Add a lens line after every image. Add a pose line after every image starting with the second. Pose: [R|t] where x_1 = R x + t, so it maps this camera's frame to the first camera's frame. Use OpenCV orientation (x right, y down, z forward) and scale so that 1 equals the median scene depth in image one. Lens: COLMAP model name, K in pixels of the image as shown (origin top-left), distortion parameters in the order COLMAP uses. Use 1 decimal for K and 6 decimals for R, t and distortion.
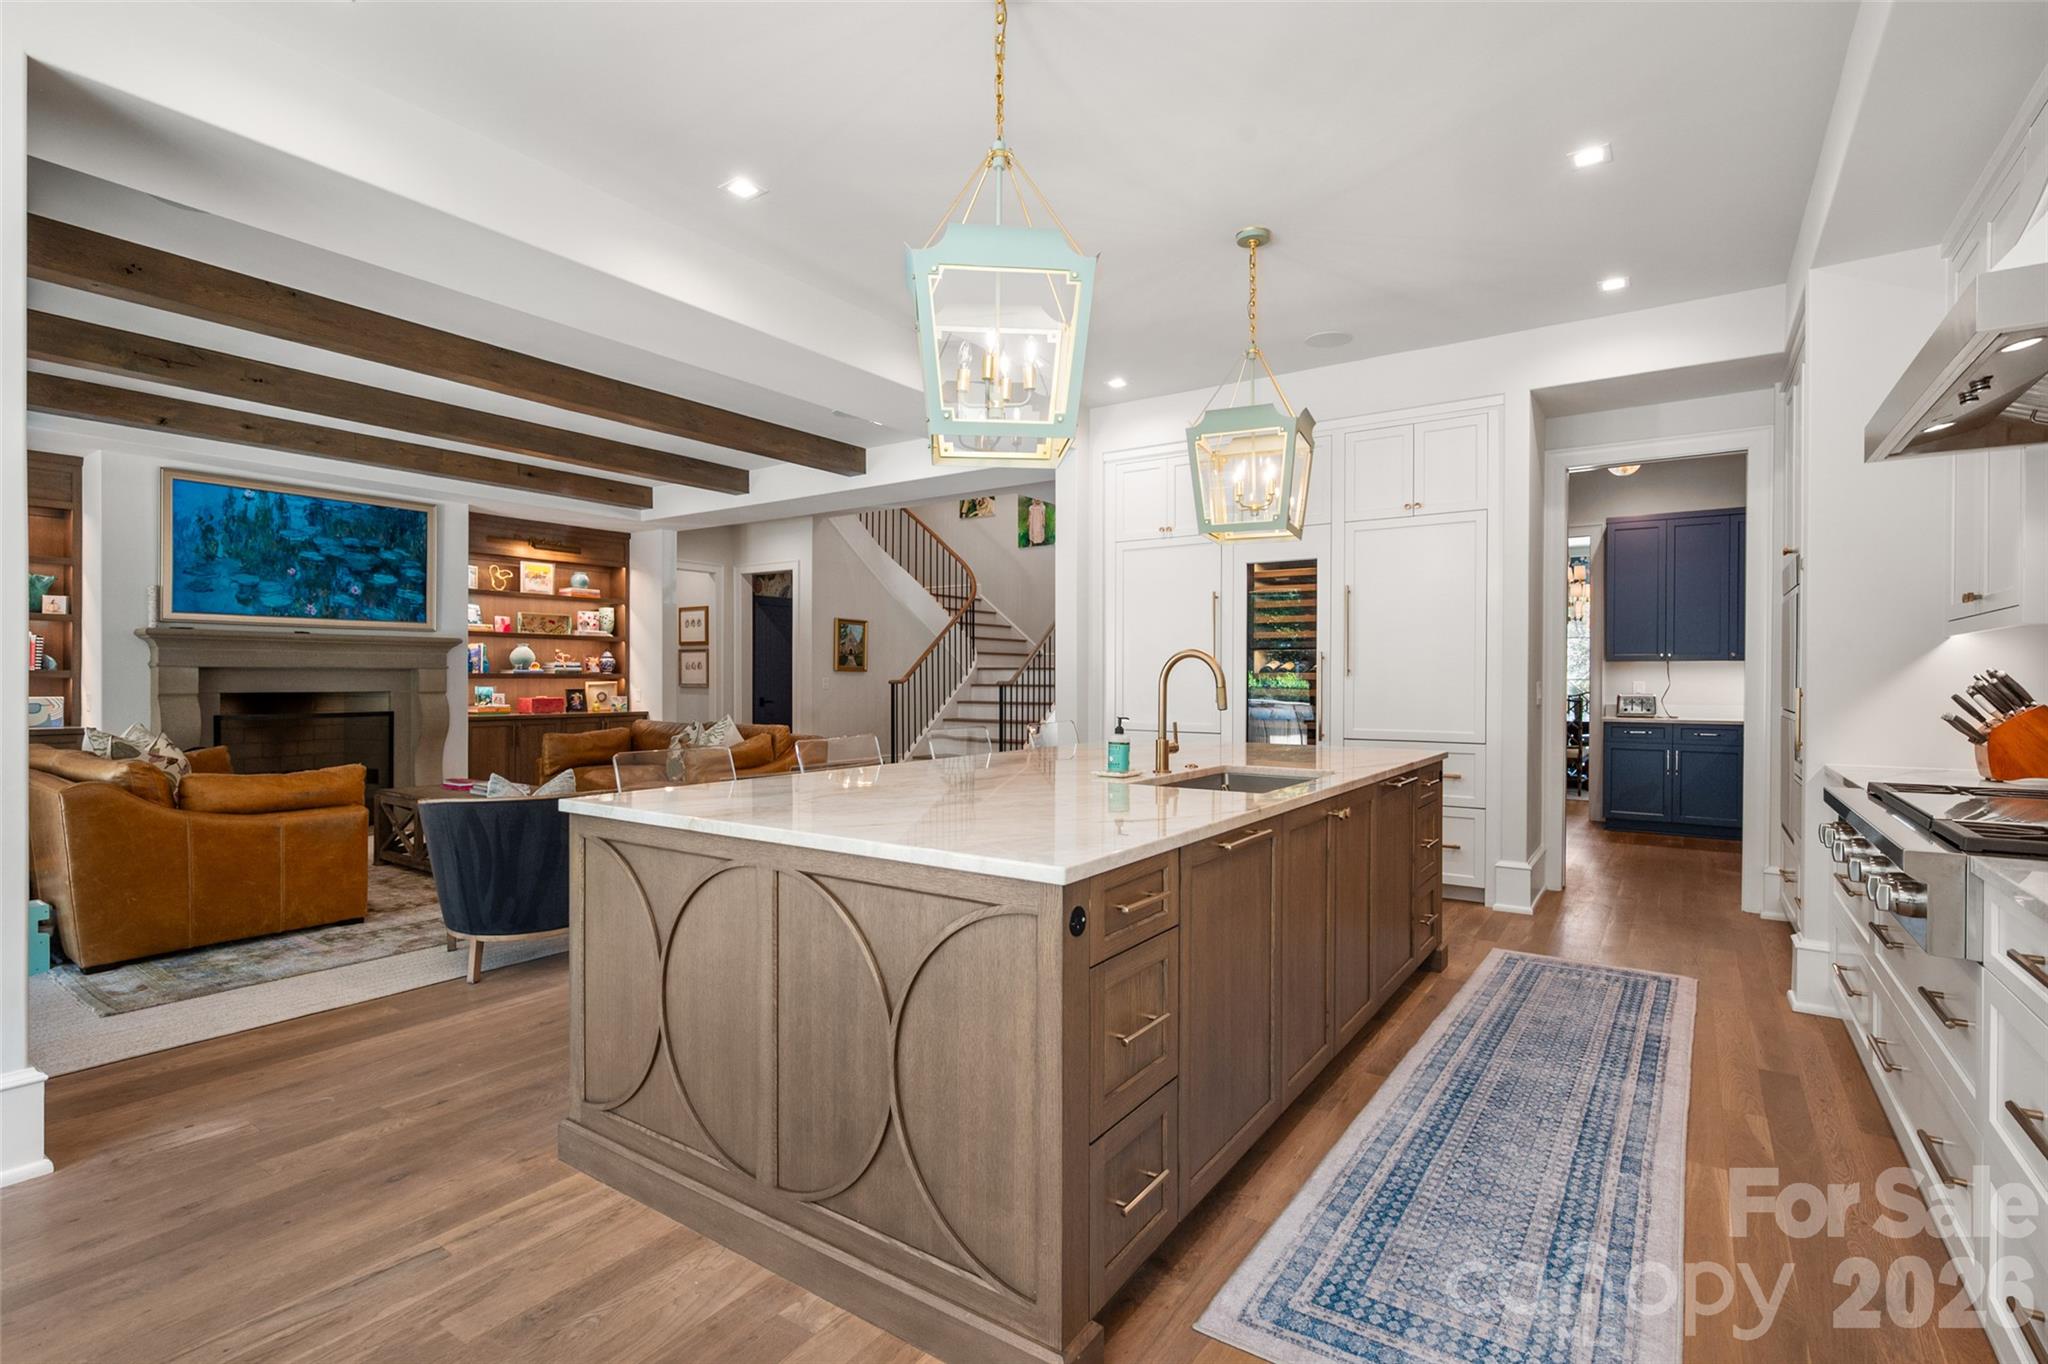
lens RADIAL K [[967.5, 0, 986.7], [0, 967.5, 699.3], [0, 0, 1]] dist [0.001131, 0.000384]
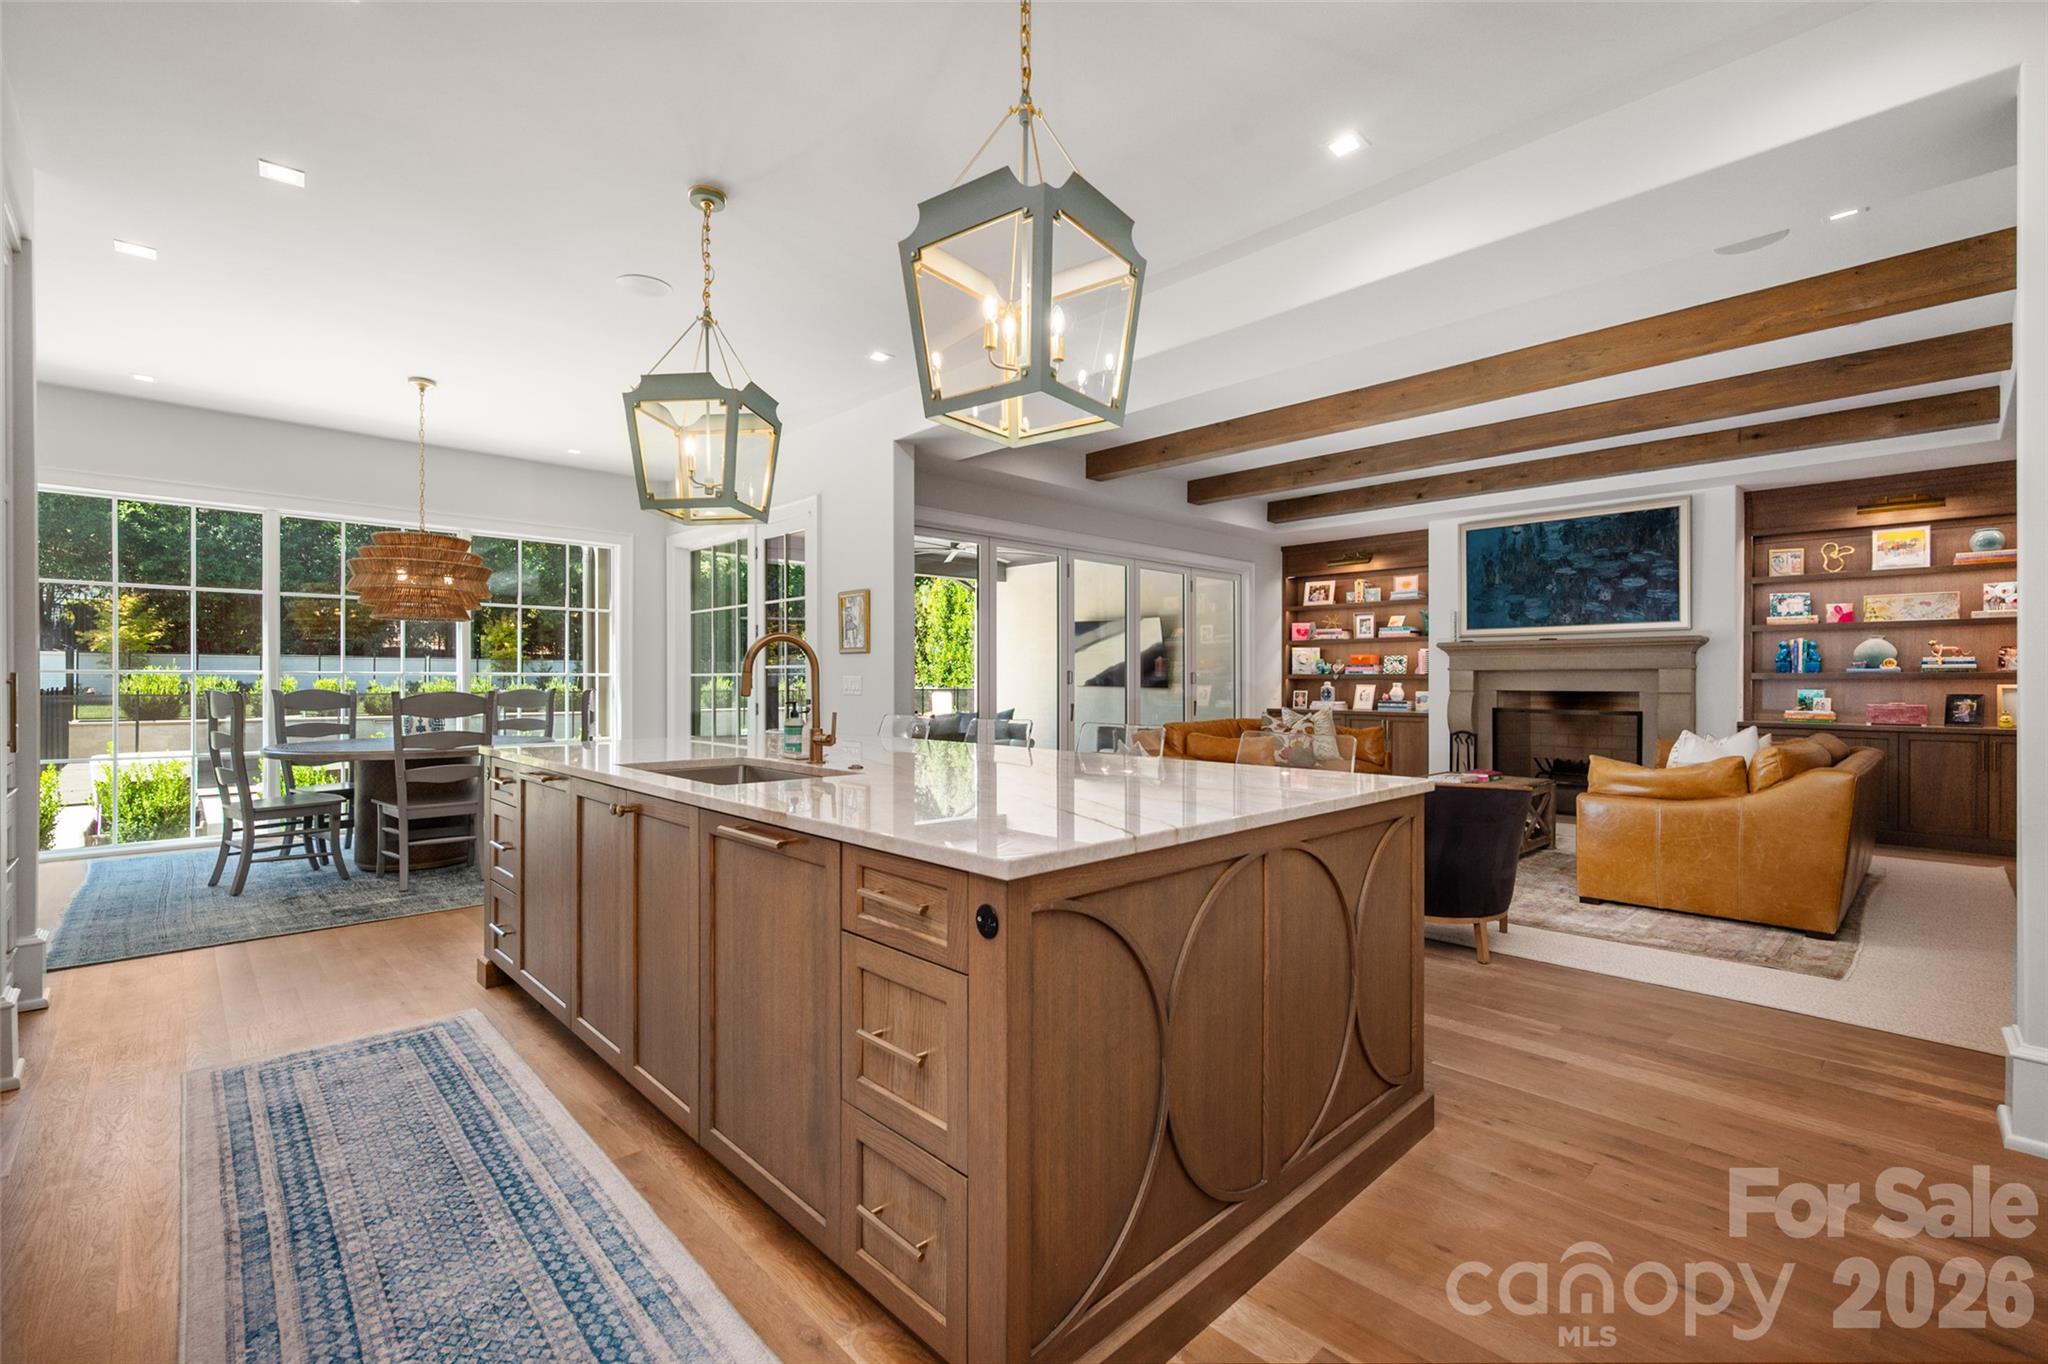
lens RADIAL K [[856.6, 0, 1026.0], [0, 856.6, 678.6], [0, 0, 1]] dist [-0.006459, 0.001787]
pose [[-0.160445, -0.006559, -0.987023, 0.386230], [-0.026963, 0.999634, -0.002260, -0.002621], [0.986676, 0.026251, -0.160563, 0.529011]]
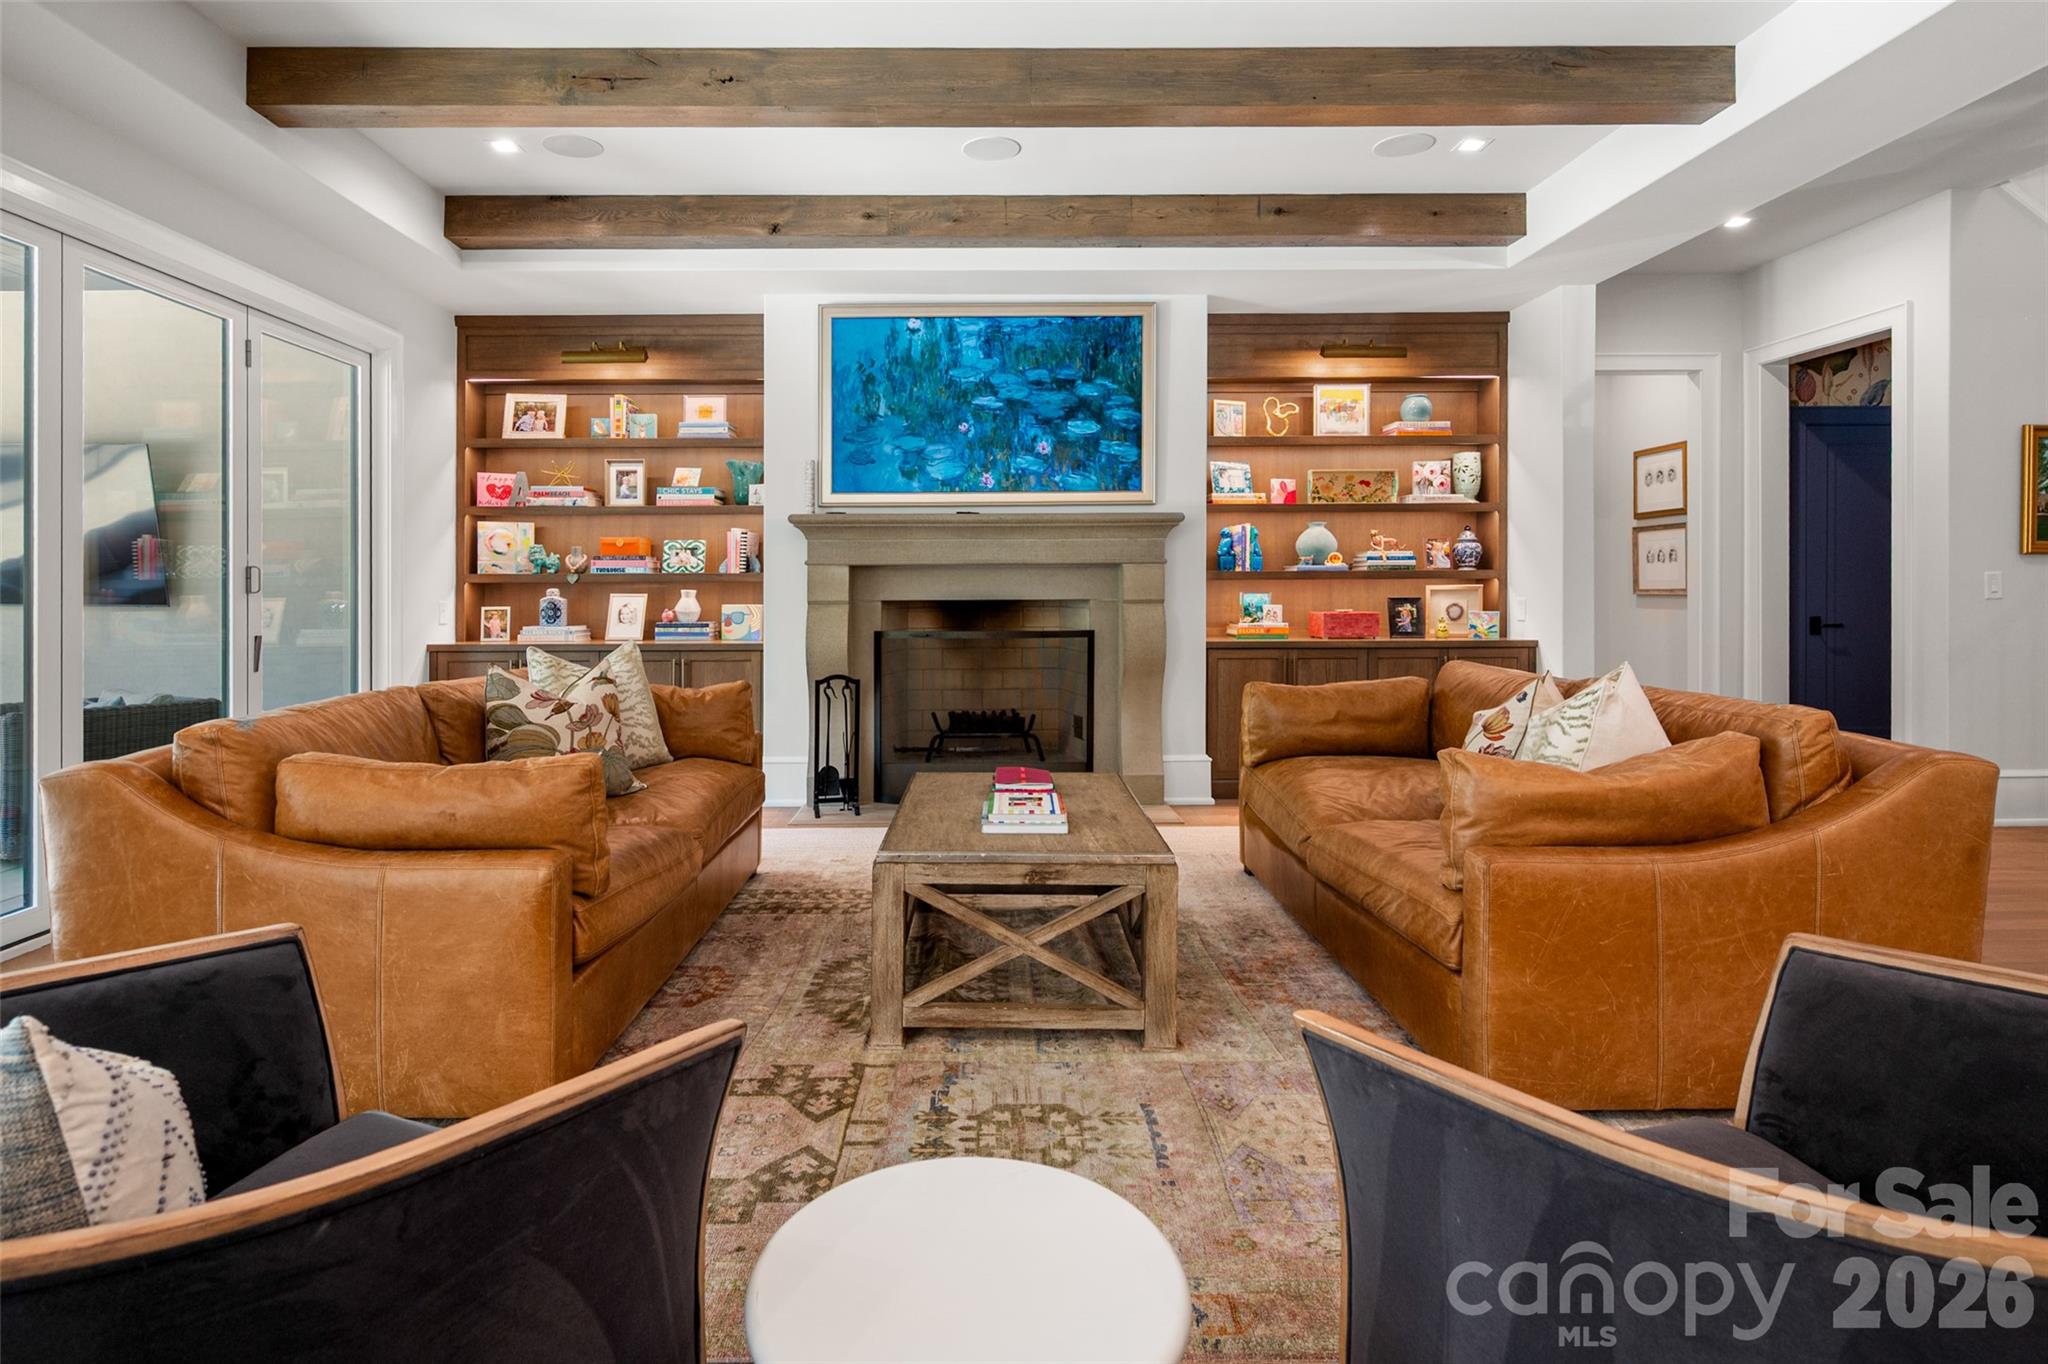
lens RADIAL K [[1083.3, 0, 981.4], [0, 1083.3, 588.6], [0, 0, 1]] dist [-0.000276, 0.000469]
pose [[0.610902, -0.007758, -0.791668, -0.089433], [-0.011878, 0.999750, -0.018962, -0.000914], [0.791617, 0.020987, 0.610657, 0.518760]]
